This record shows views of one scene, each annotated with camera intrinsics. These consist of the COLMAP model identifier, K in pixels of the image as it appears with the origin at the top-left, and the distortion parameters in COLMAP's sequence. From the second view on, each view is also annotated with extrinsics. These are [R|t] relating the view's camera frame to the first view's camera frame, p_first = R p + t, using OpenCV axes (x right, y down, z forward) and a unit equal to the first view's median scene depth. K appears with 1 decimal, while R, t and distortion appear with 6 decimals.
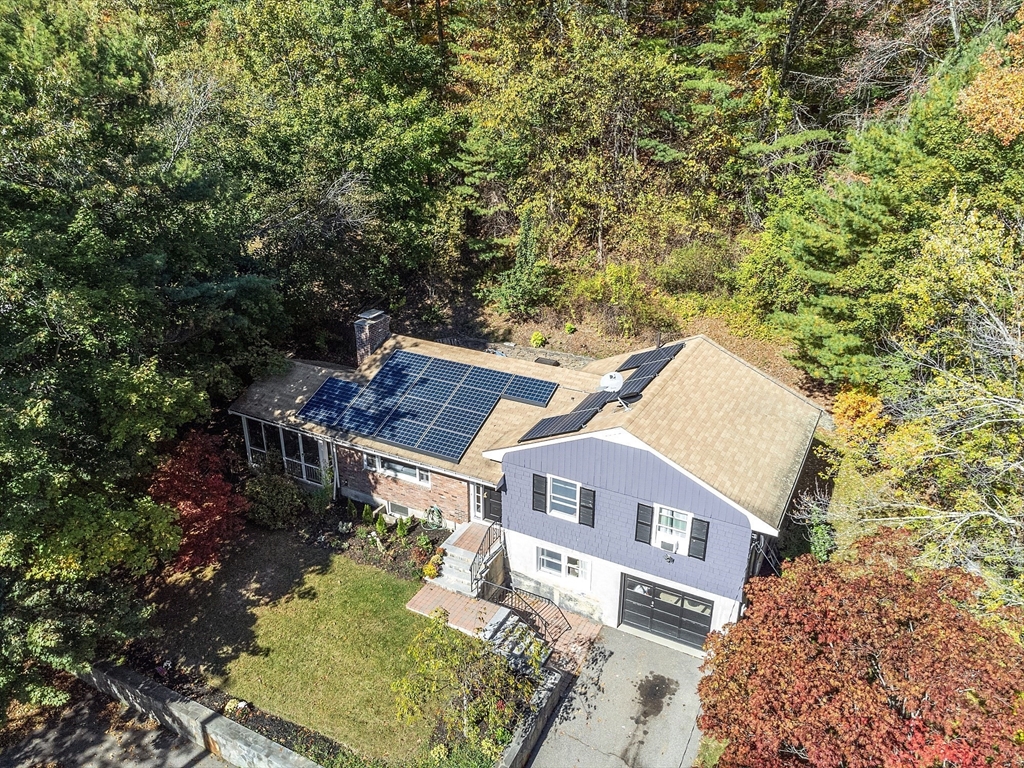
lens RADIAL K [[813.1, 0, 515.2], [0, 813.1, 382.4], [0, 0, 1]] dist [0.006738, 0.003537]
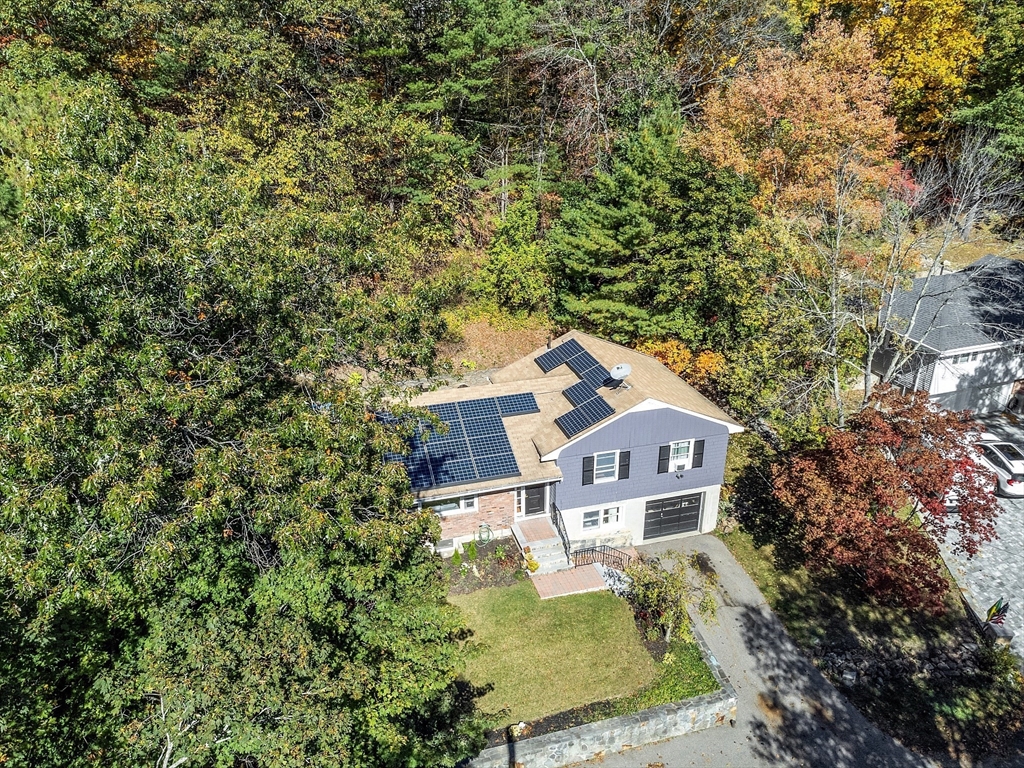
lens RADIAL K [[813.1, 0, 515.2], [0, 813.1, 382.4], [0, 0, 1]] dist [0.006738, 0.003537]
pose [[0.690075, -0.284271, 0.665573, -0.871432], [0.282574, 0.952468, 0.113828, -0.178779], [-0.666294, 0.109524, 0.737602, 0.096060]]
